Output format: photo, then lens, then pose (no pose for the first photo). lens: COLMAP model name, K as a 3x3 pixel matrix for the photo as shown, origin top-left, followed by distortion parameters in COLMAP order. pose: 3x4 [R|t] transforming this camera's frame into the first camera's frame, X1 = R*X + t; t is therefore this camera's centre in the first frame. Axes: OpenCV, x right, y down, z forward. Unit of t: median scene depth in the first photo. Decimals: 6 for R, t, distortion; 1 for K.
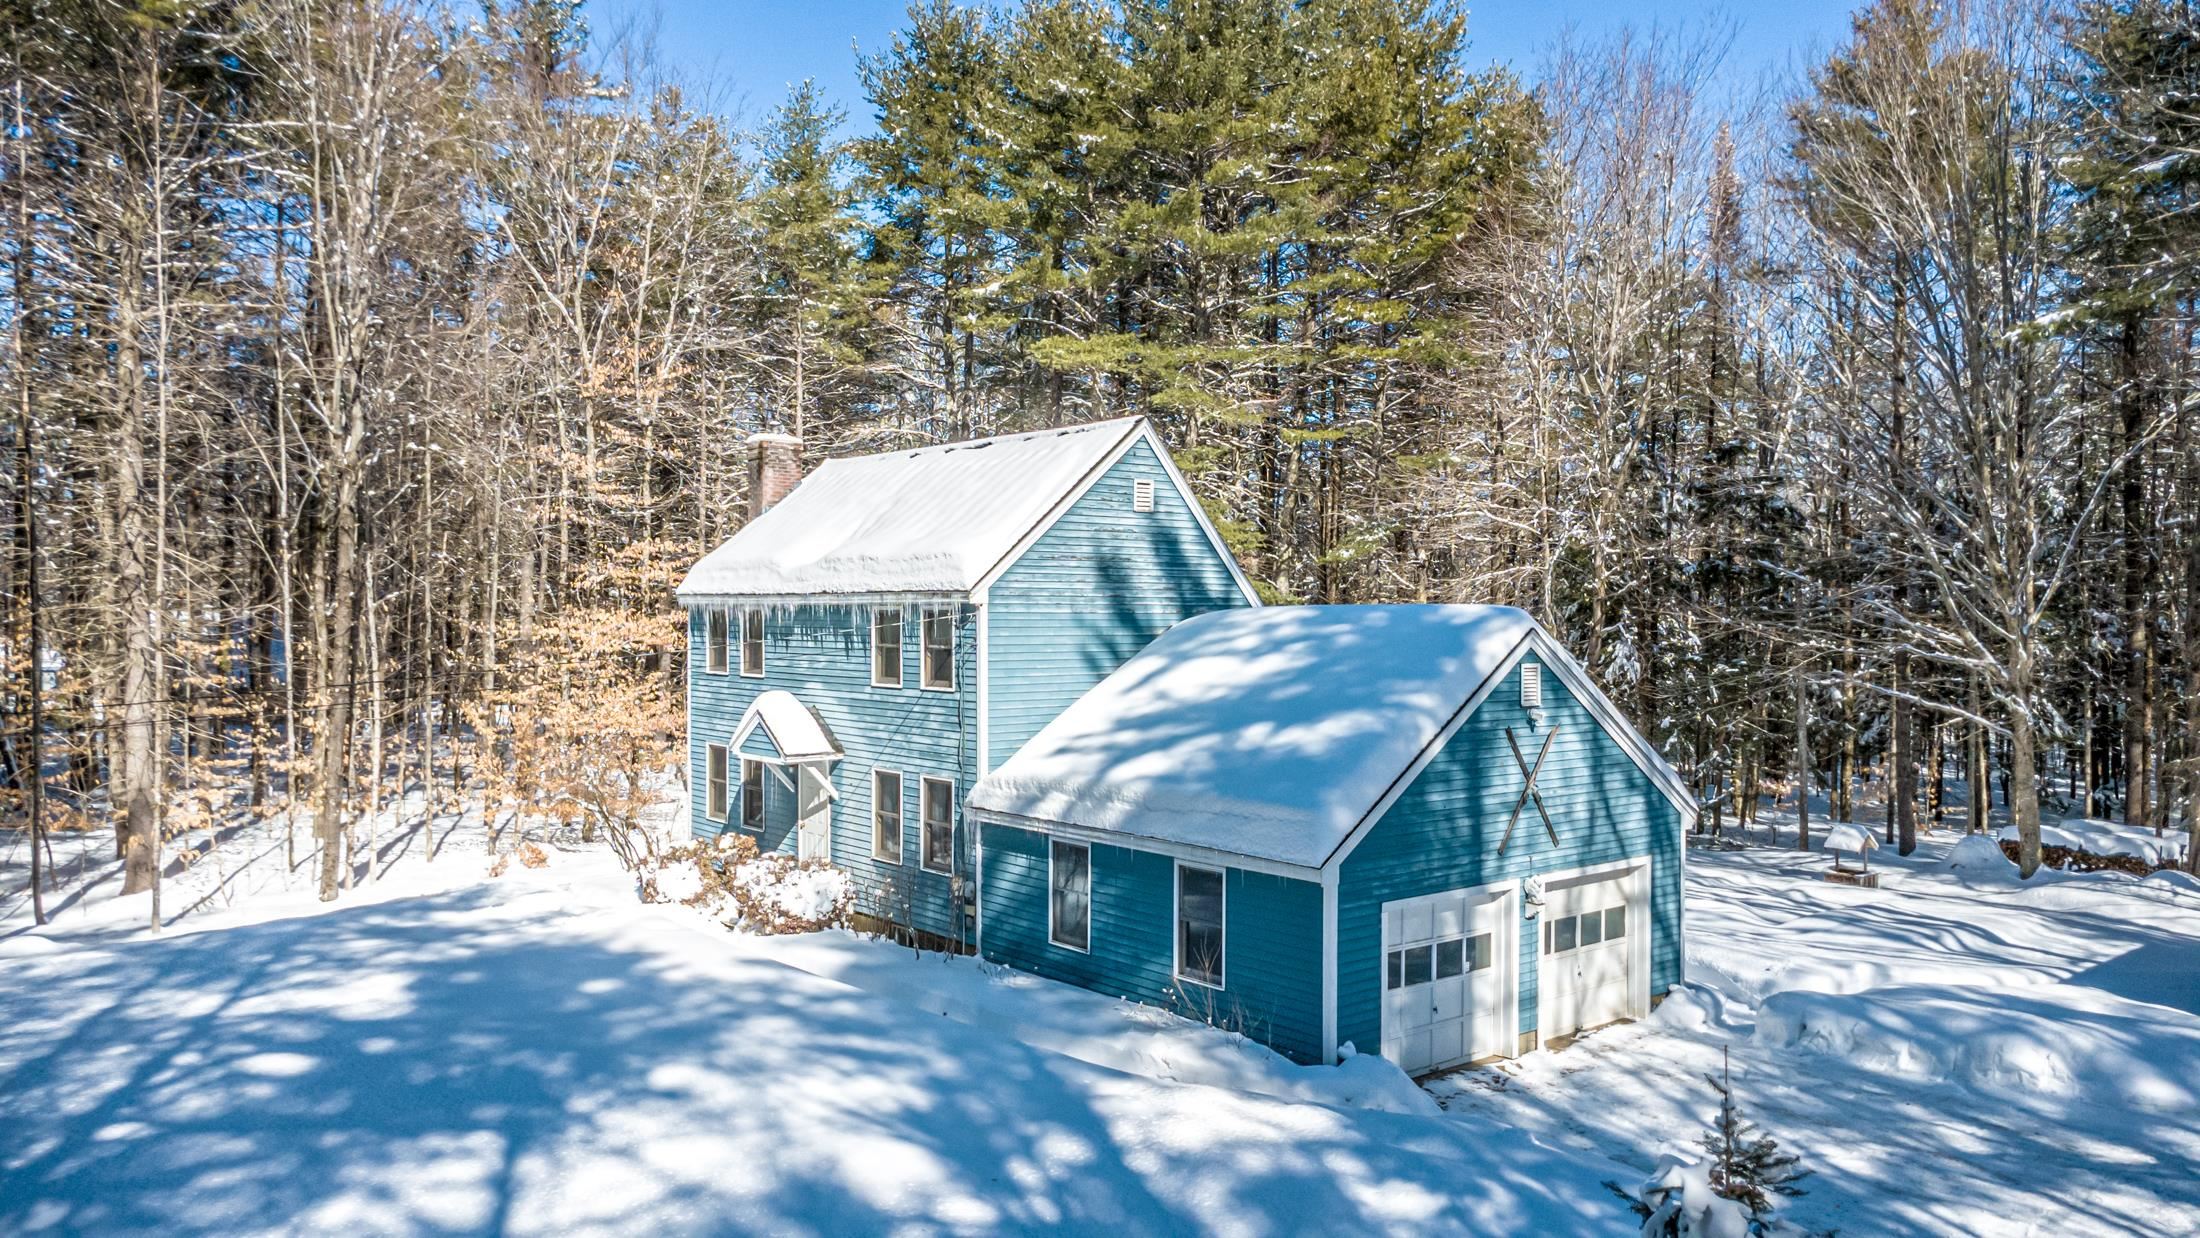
lens RADIAL K [[1560.7, 0, 1088.0], [0, 1560.7, 625.4], [0, 0, 1]] dist [0.007096, 0.001185]
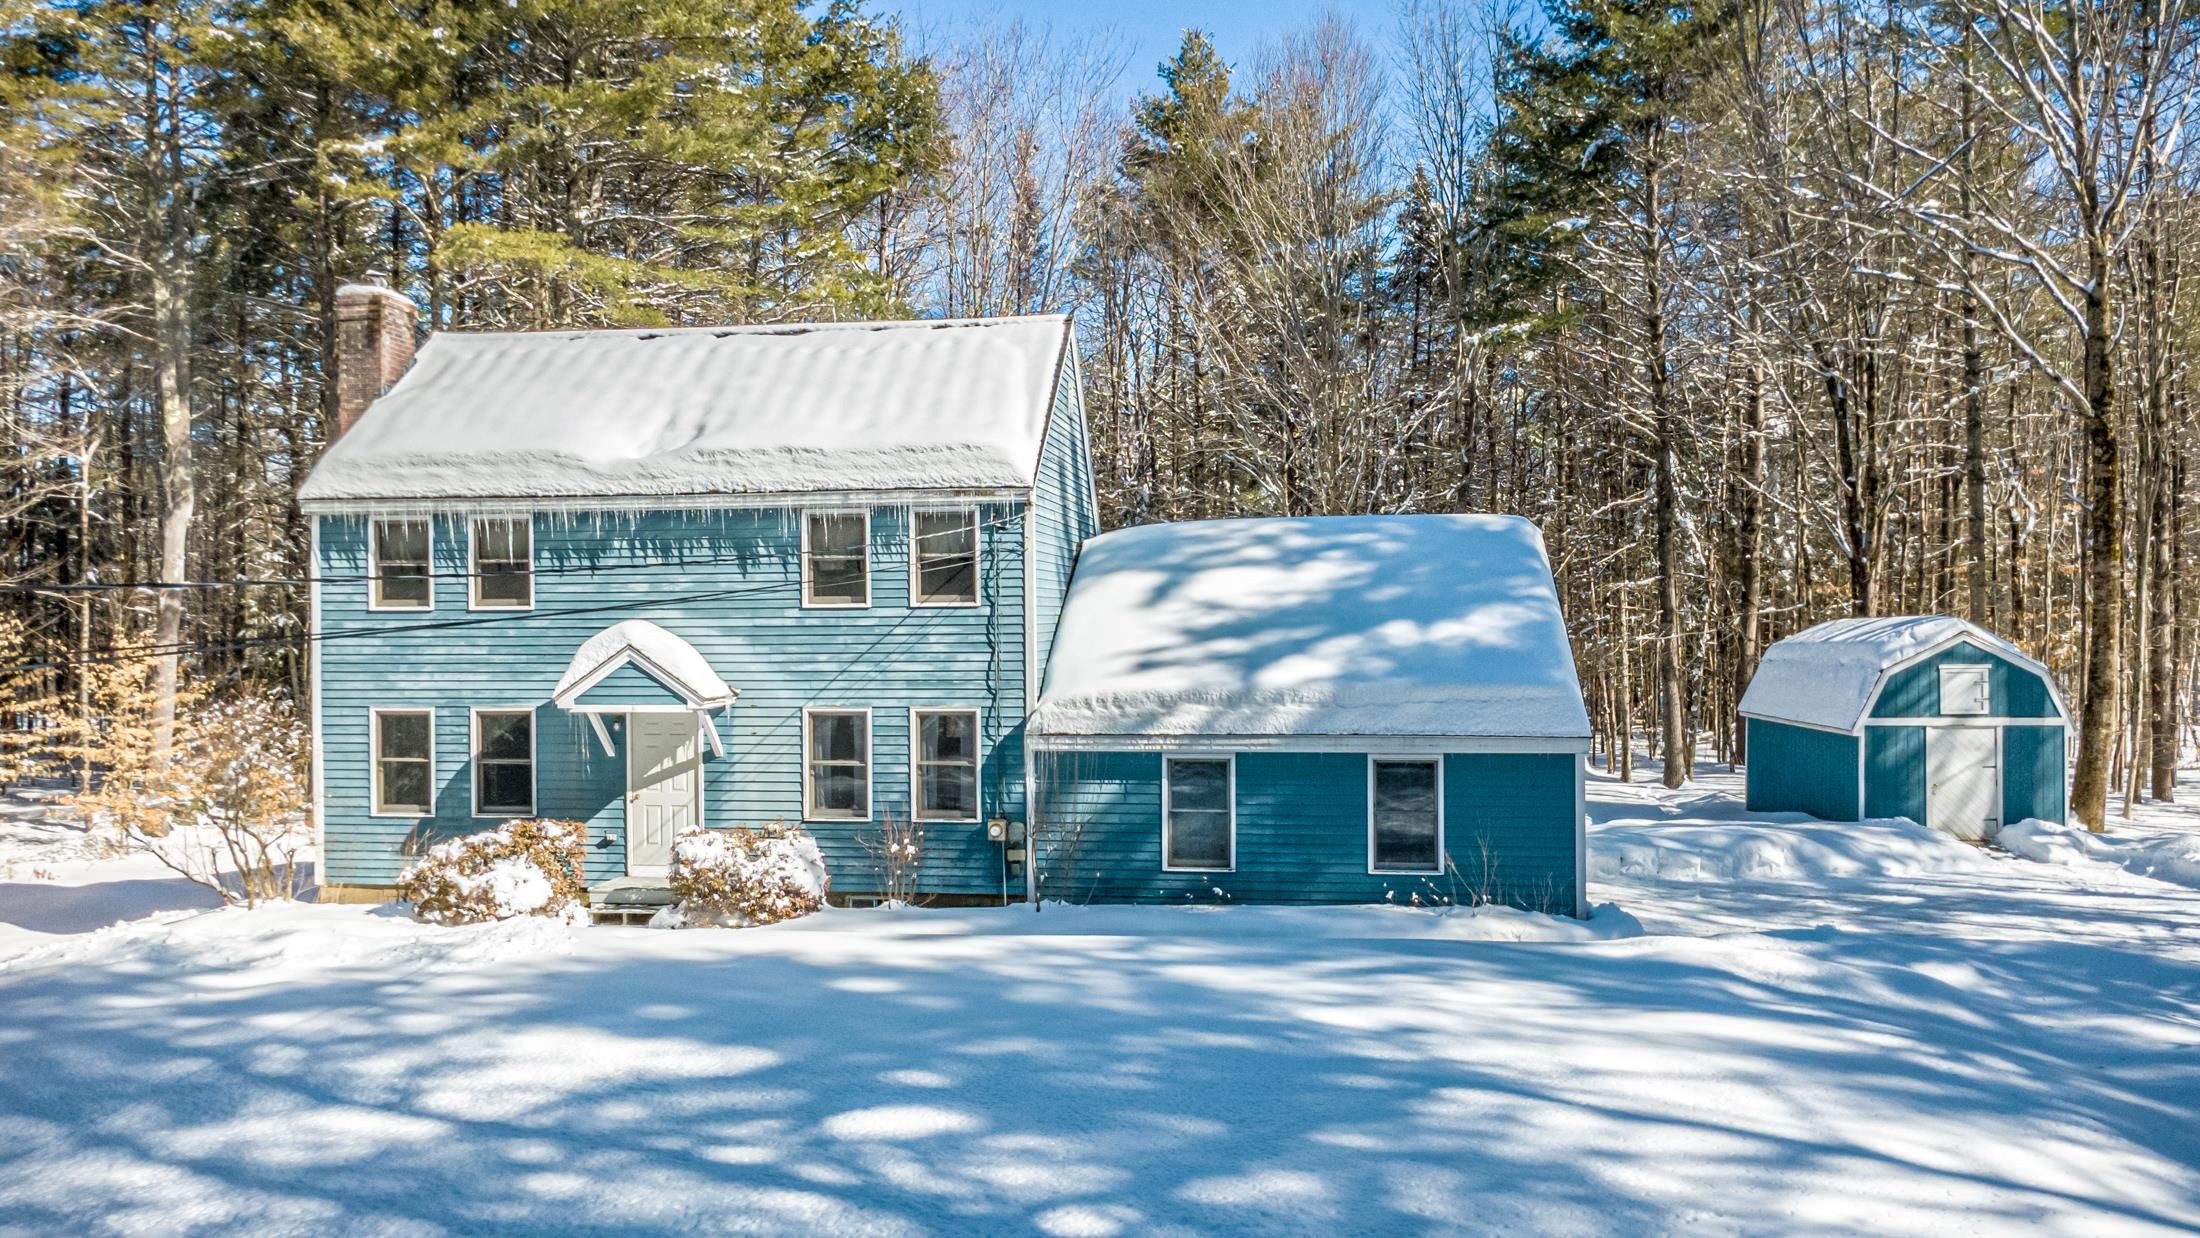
lens RADIAL K [[1553.7, 0, 1100.0], [0, 1553.7, 619.0], [0, 0, 1]] dist [0.028415, -0.033773]
pose [[0.727142, -0.009548, 0.686420, -0.535044], [0.014674, 0.999891, -0.001636, 0.044270], [-0.686330, 0.011262, 0.727203, 0.281156]]
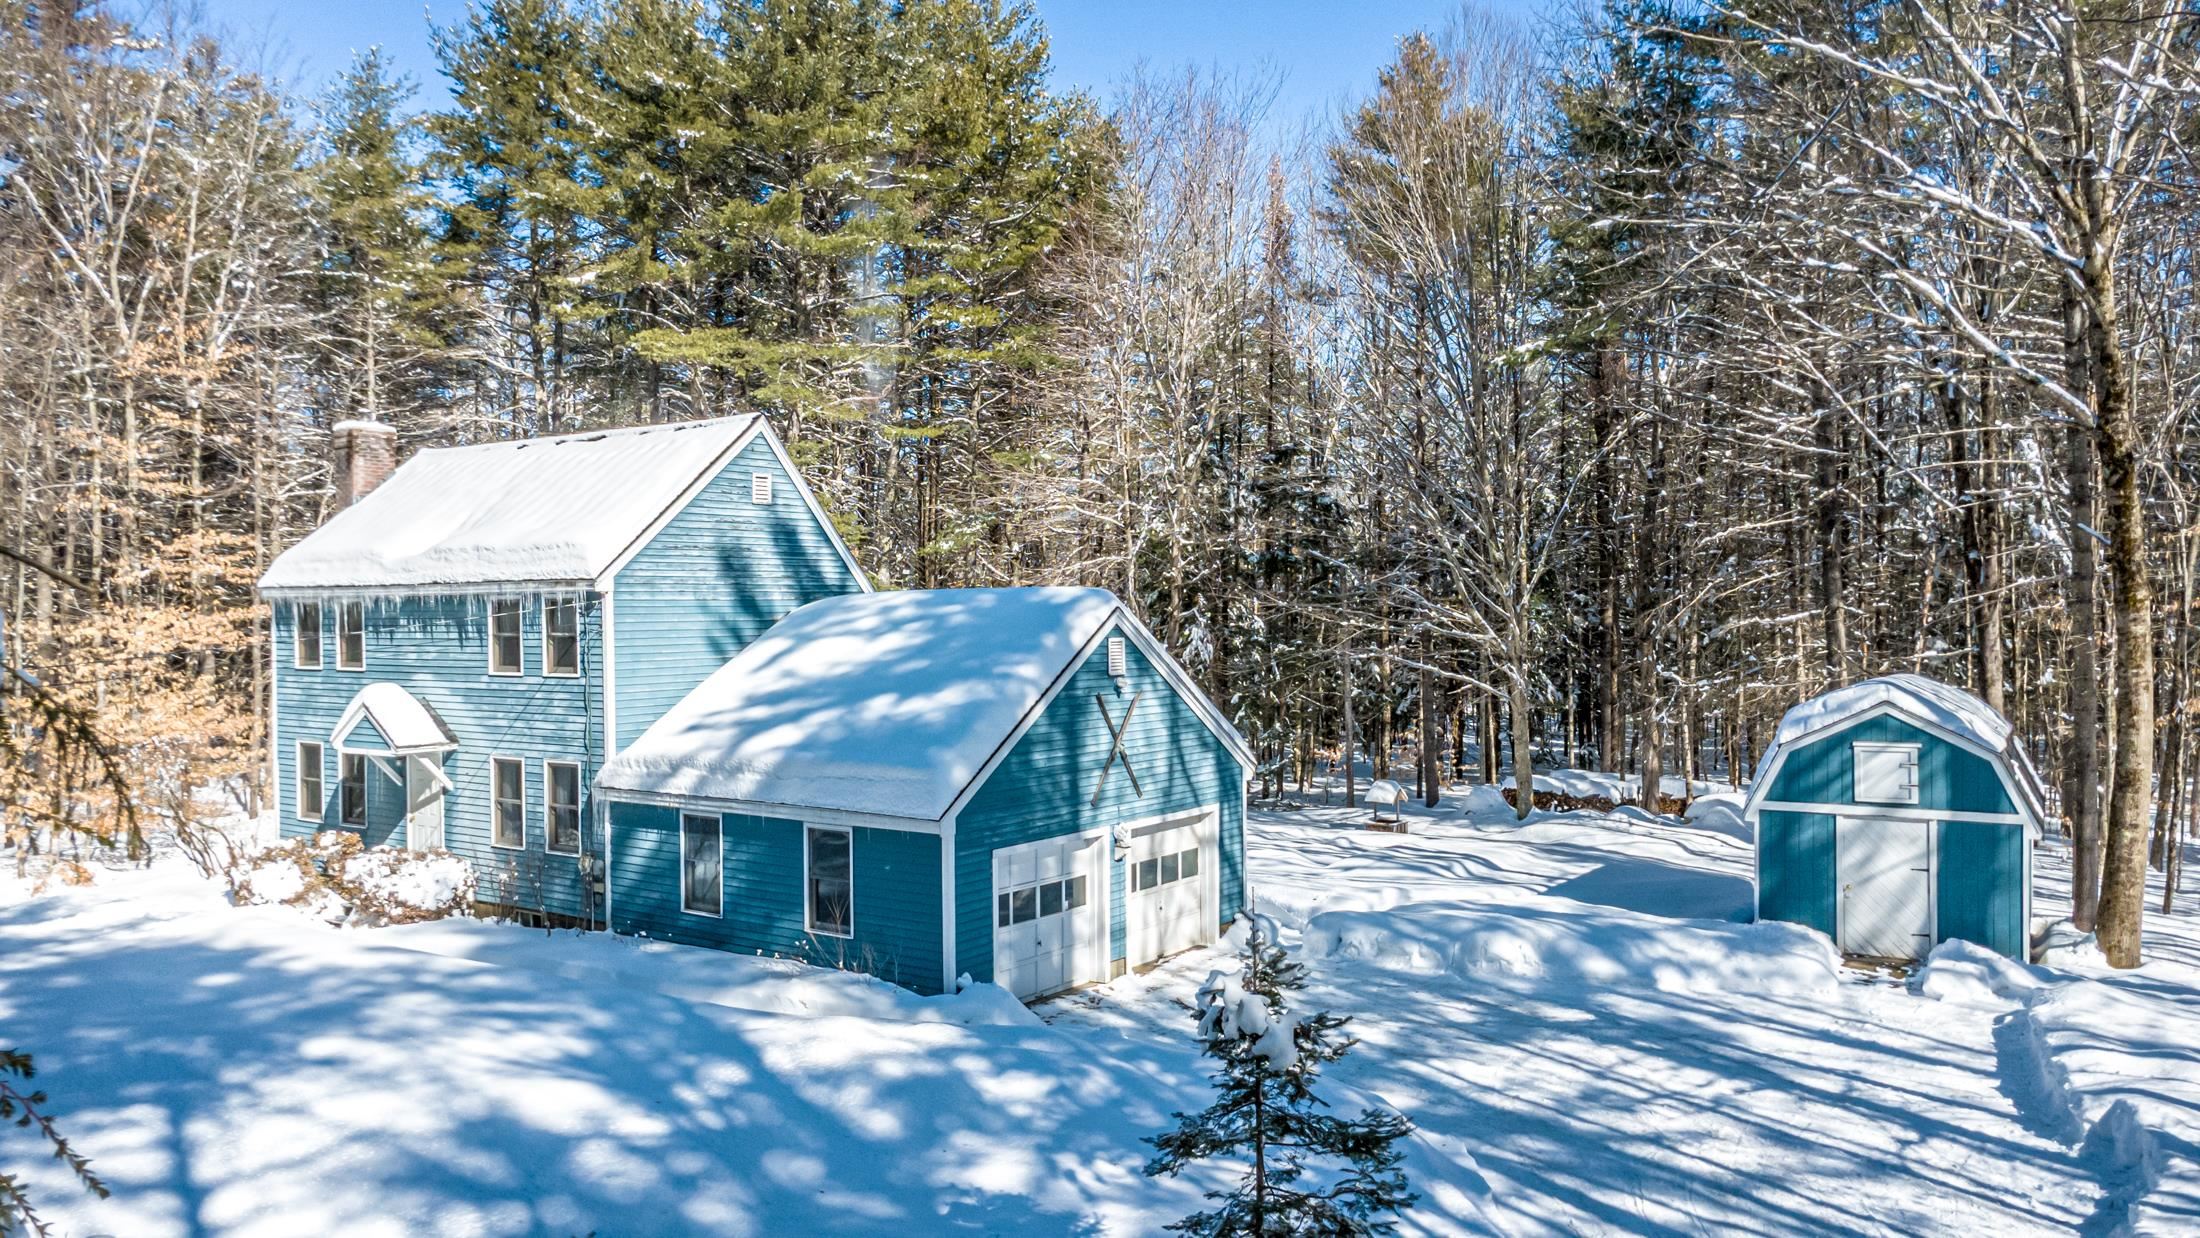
lens RADIAL K [[1589.3, 0, 1100.0], [0, 1589.3, 619.0], [0, 0, 1]] dist [0.005768, -0.003711]
pose [[0.964689, -0.013831, 0.263029, -0.025247], [0.014213, 0.999899, 0.000451, 0.007108], [-0.263008, 0.003304, 0.964788, -0.088120]]
